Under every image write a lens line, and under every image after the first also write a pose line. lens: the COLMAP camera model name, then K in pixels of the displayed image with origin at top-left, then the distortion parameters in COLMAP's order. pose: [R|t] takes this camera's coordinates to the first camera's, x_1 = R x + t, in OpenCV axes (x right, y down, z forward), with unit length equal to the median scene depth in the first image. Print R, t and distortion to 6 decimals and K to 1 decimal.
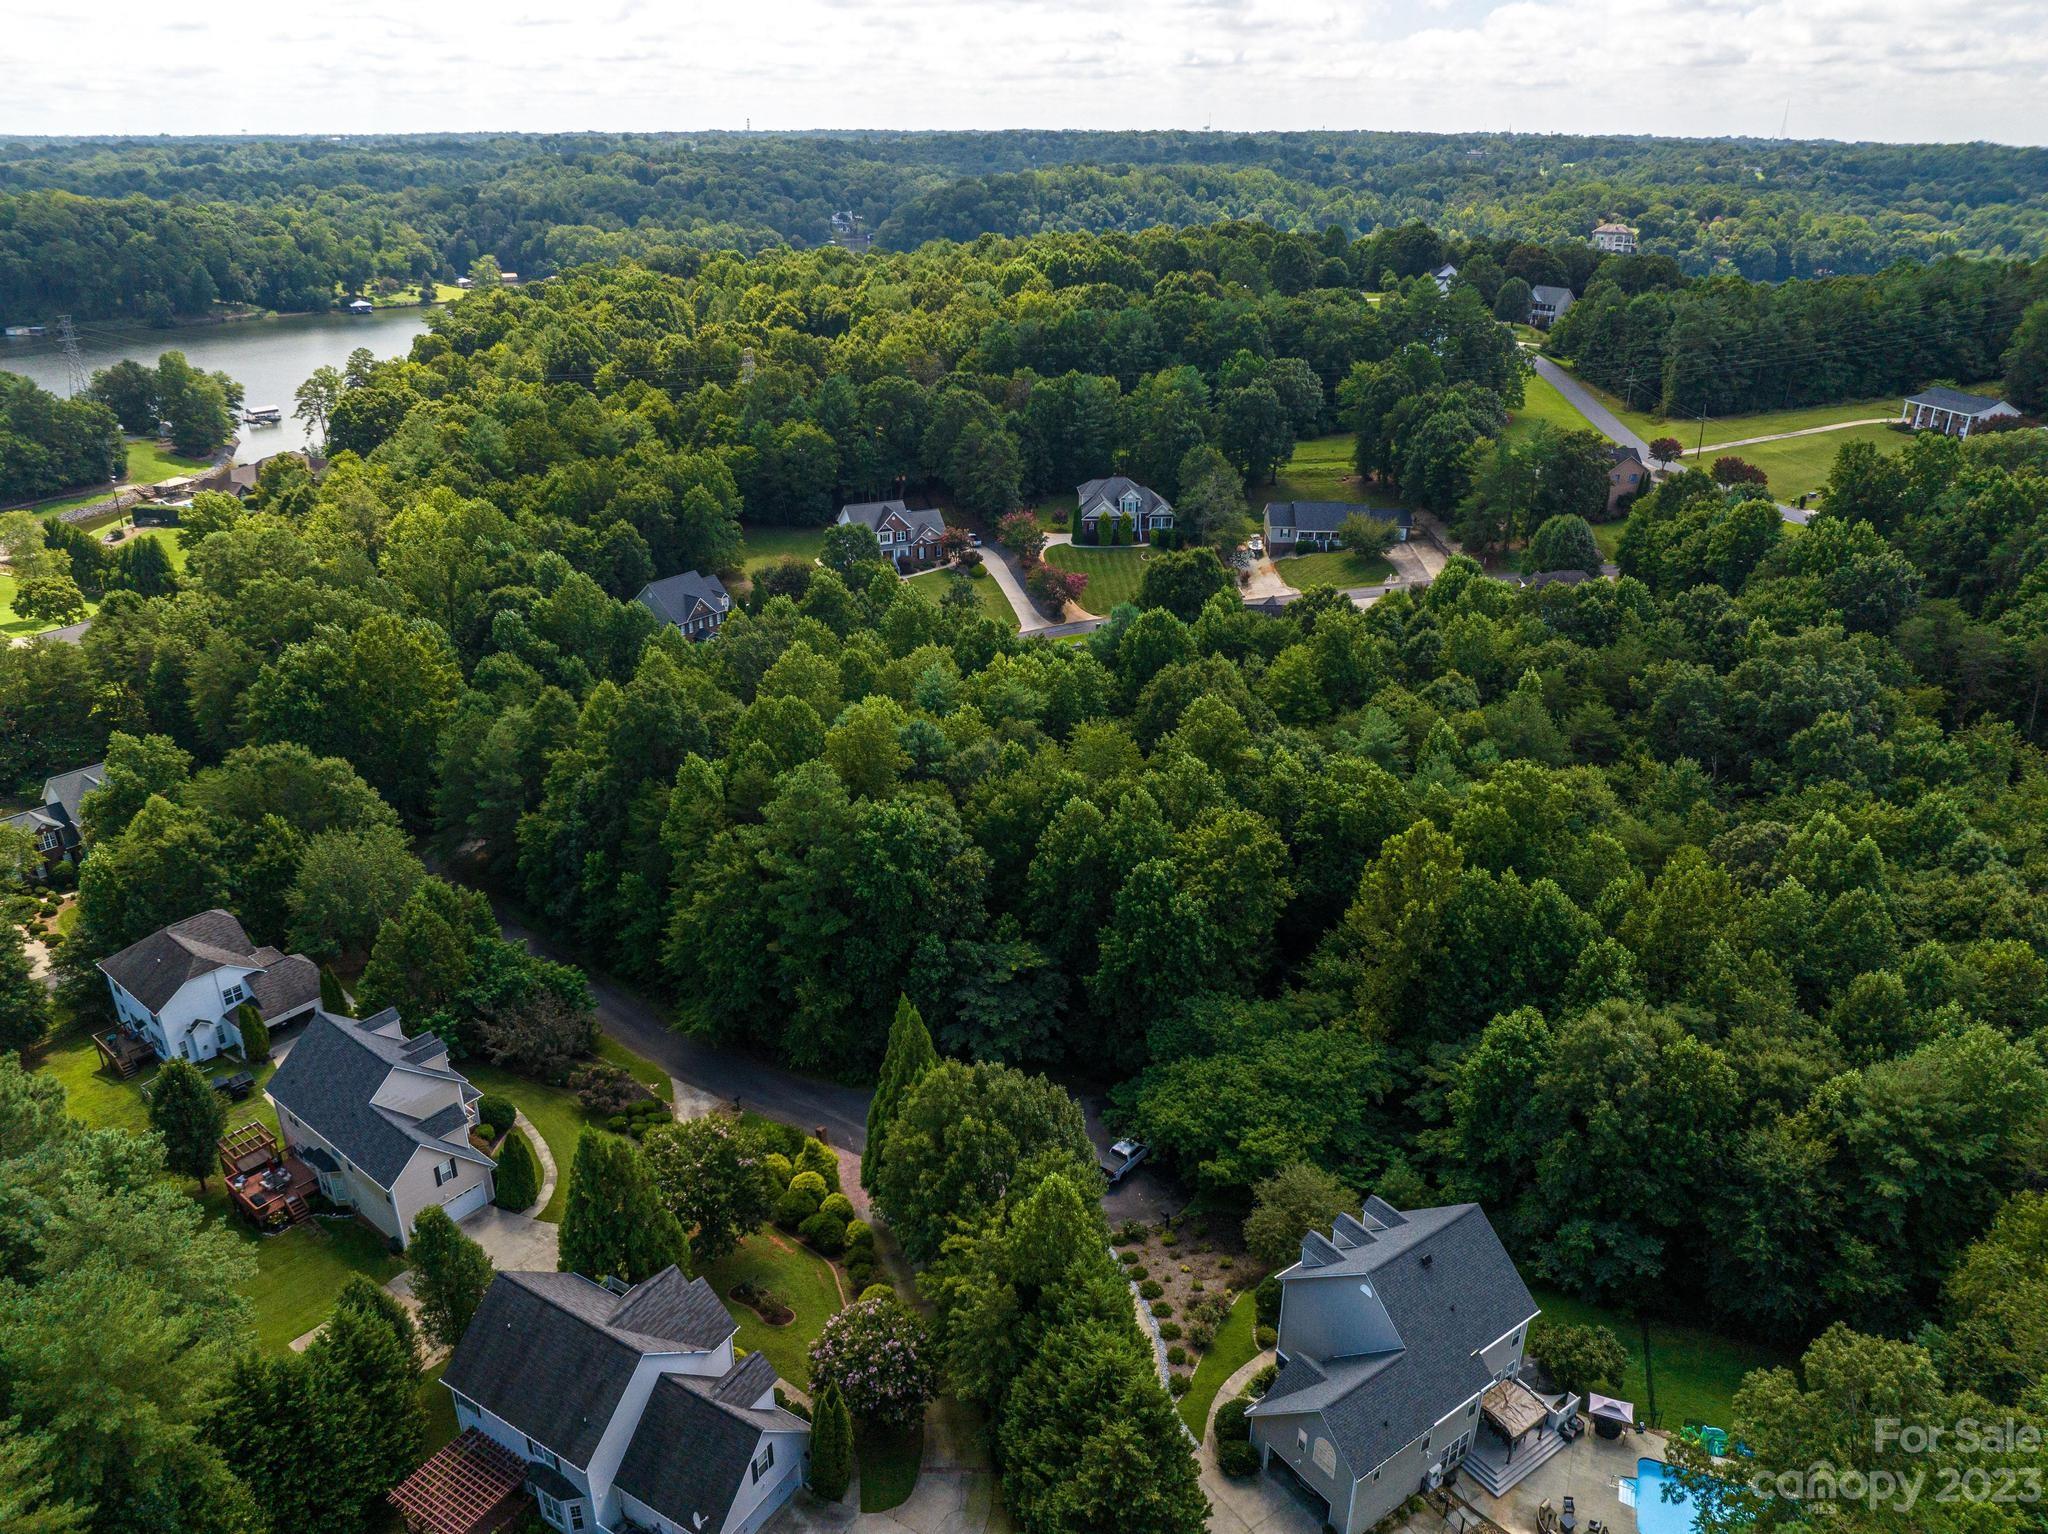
lens RADIAL K [[1442.4, 0, 1029.6], [0, 1442.4, 767.3], [0, 0, 1]] dist [-0.053127, 0.021737]
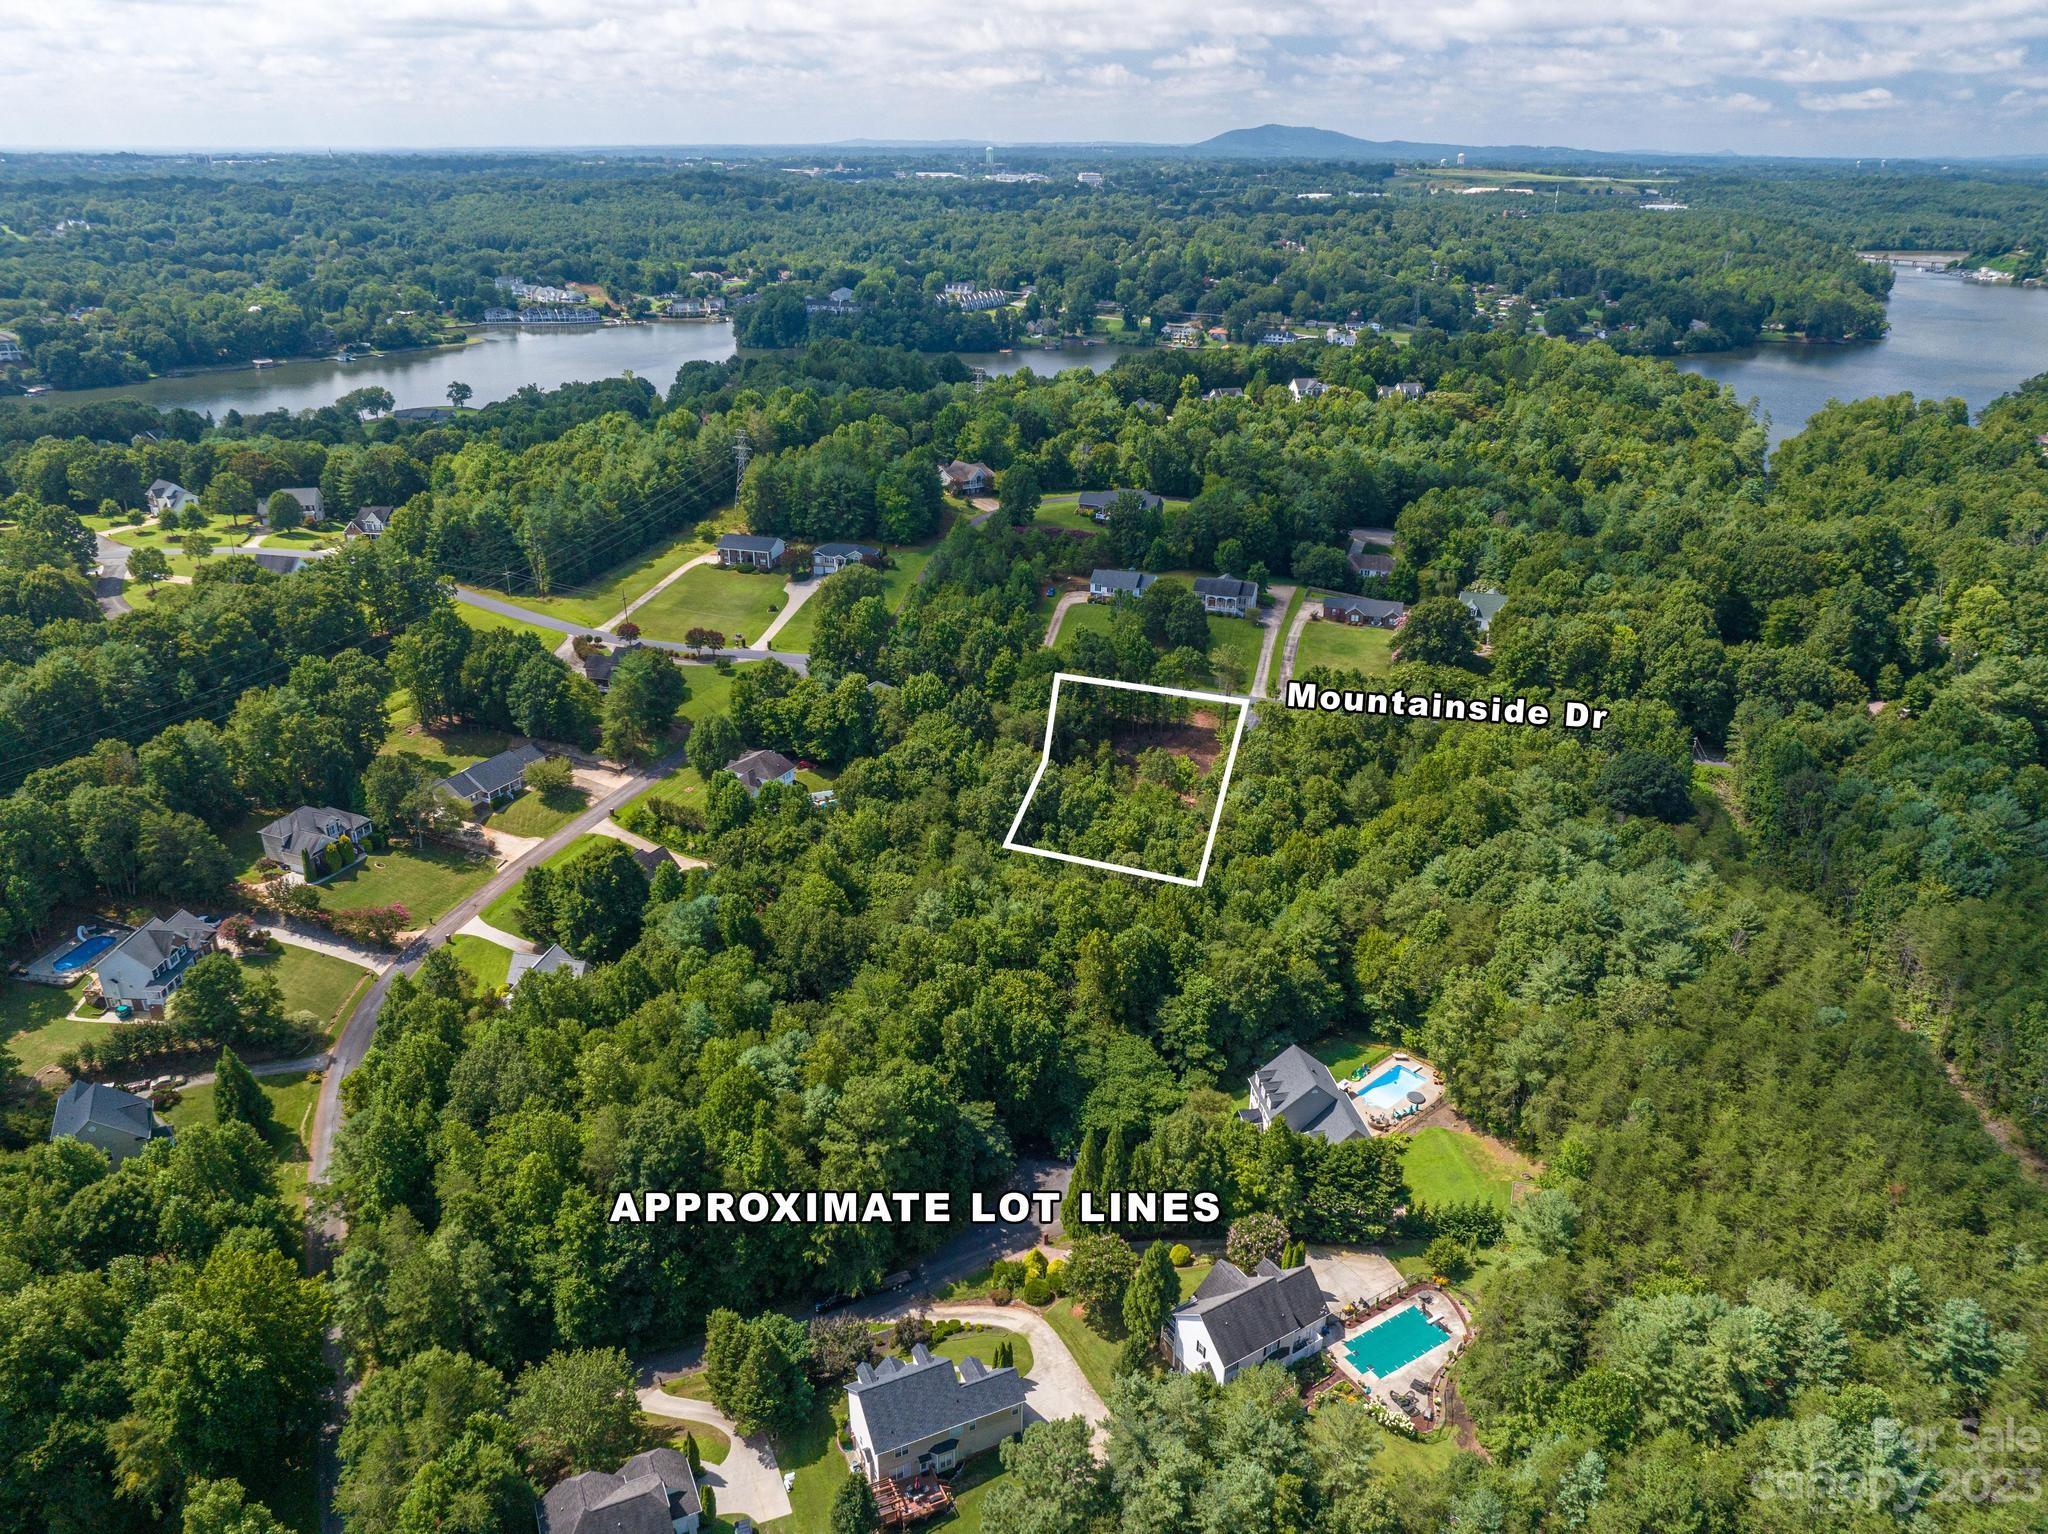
lens RADIAL K [[1442.4, 0, 1032.8], [0, 1442.4, 768.0], [0, 0, 1]] dist [-0.053127, 0.021737]
pose [[0.443515, -0.364015, 0.819016, -1.051608], [0.359016, 0.909447, 0.209792, -0.489043], [-0.821220, 0.200994, 0.534041, -0.027742]]
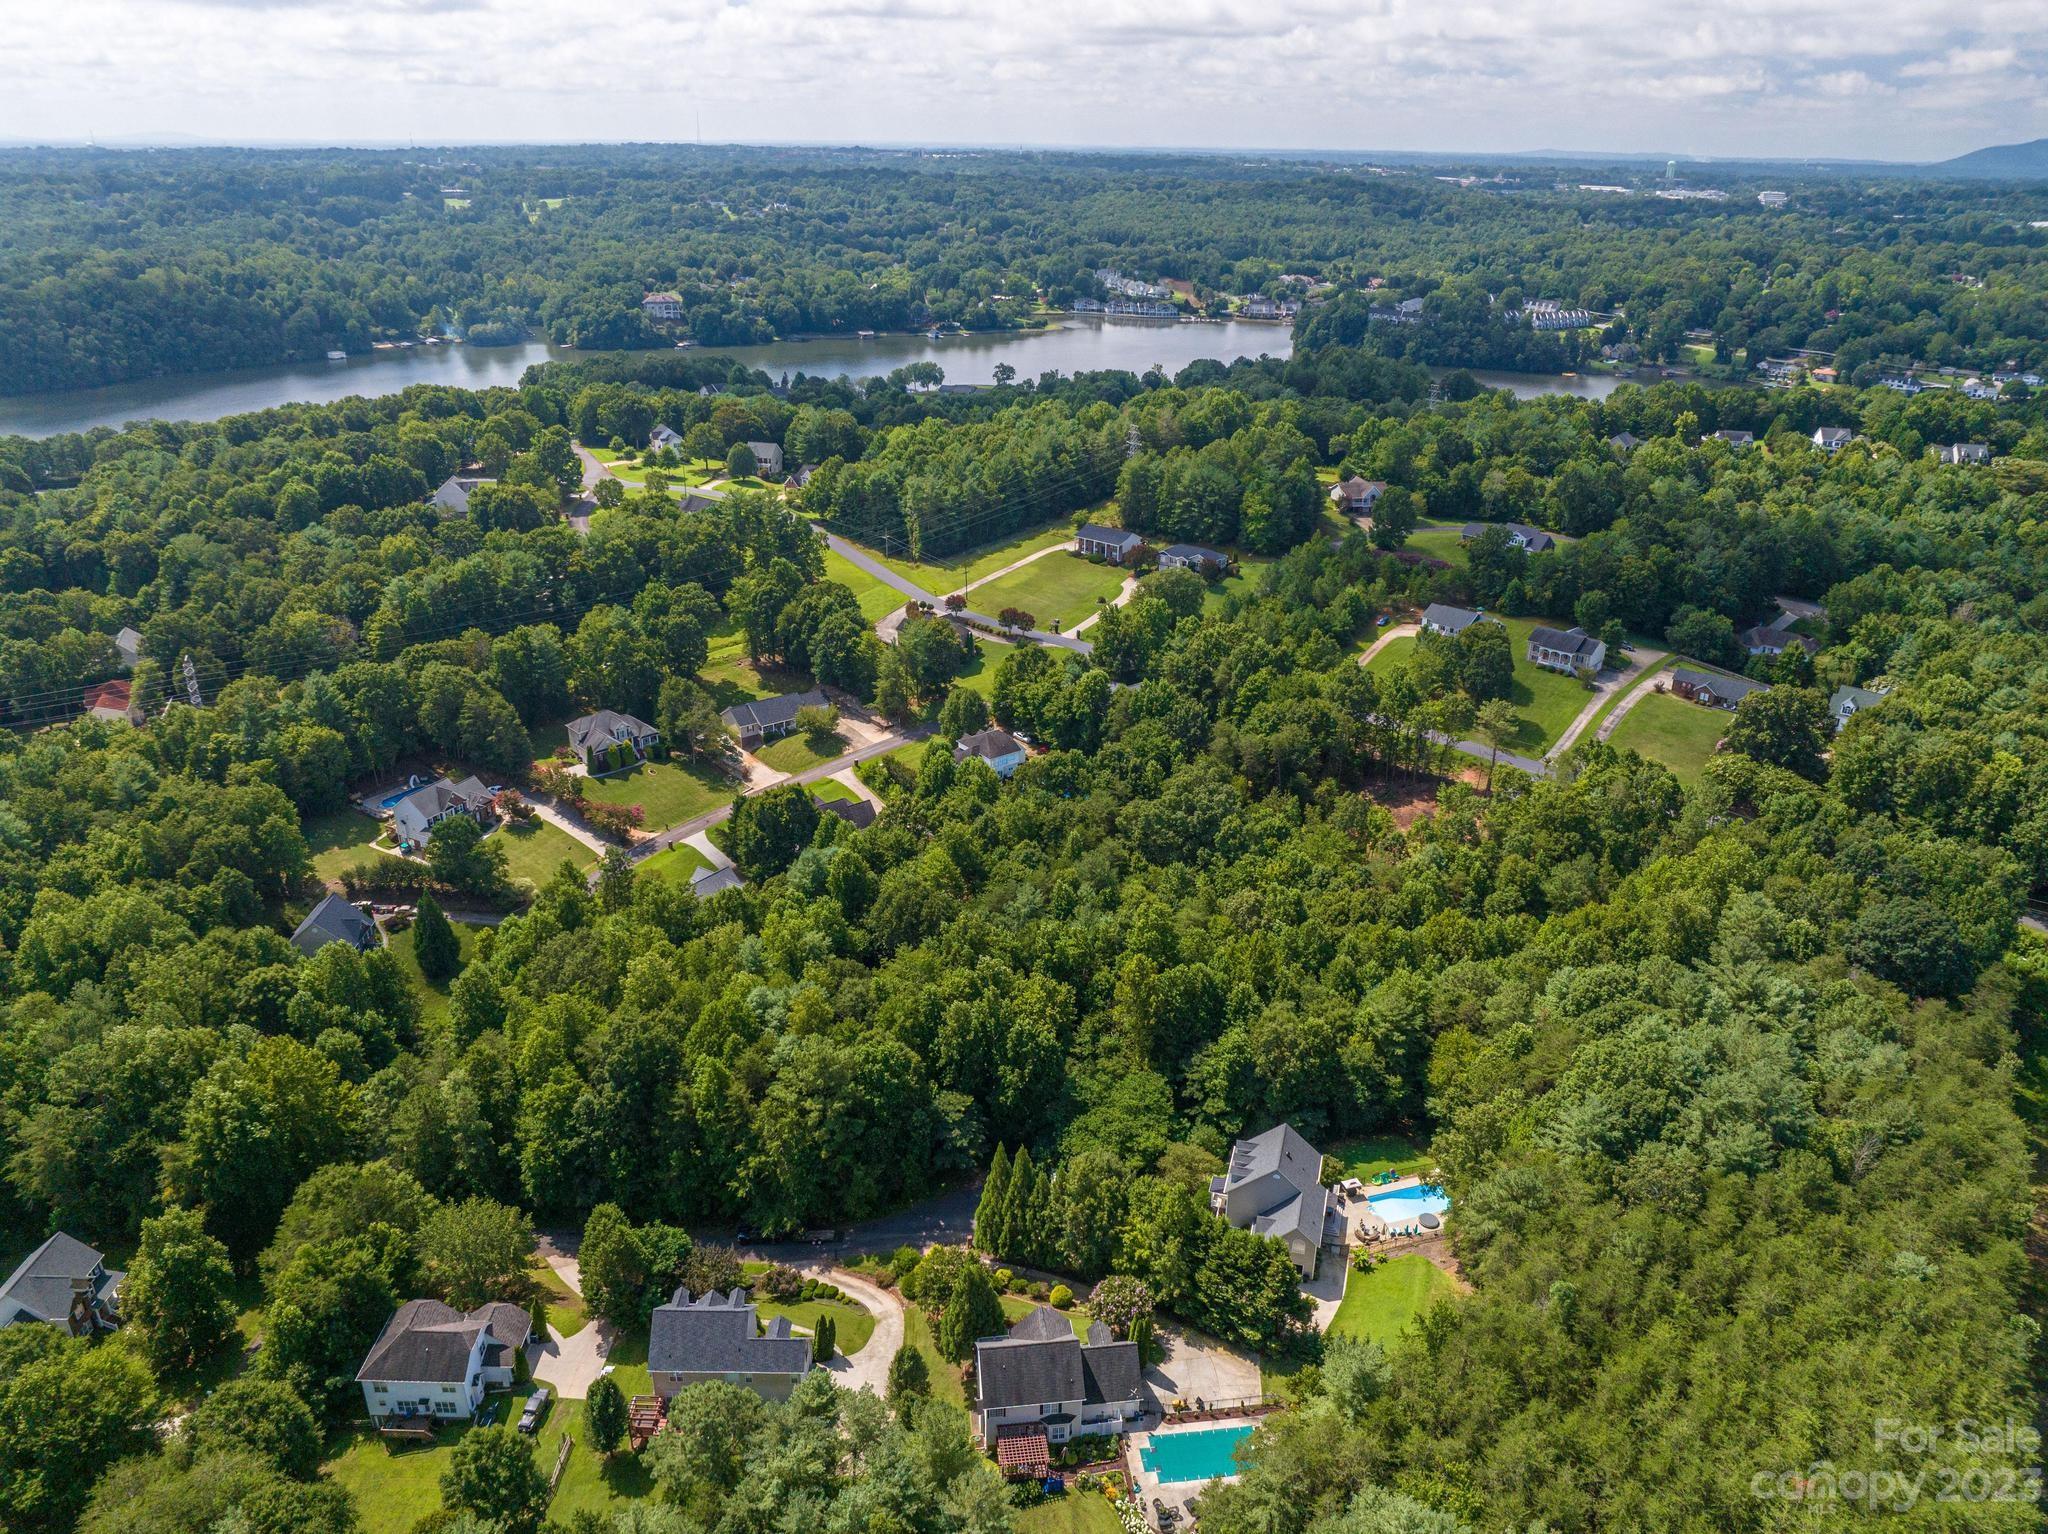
lens RADIAL K [[1442.4, 0, 1033.1], [0, 1442.4, 768.1], [0, 0, 1]] dist [-0.053127, 0.021737]
pose [[0.779437, -0.250390, 0.574267, -0.703989], [0.247853, 0.965114, 0.084401, -0.319995], [-0.575366, 0.076549, 0.814306, -0.401196]]
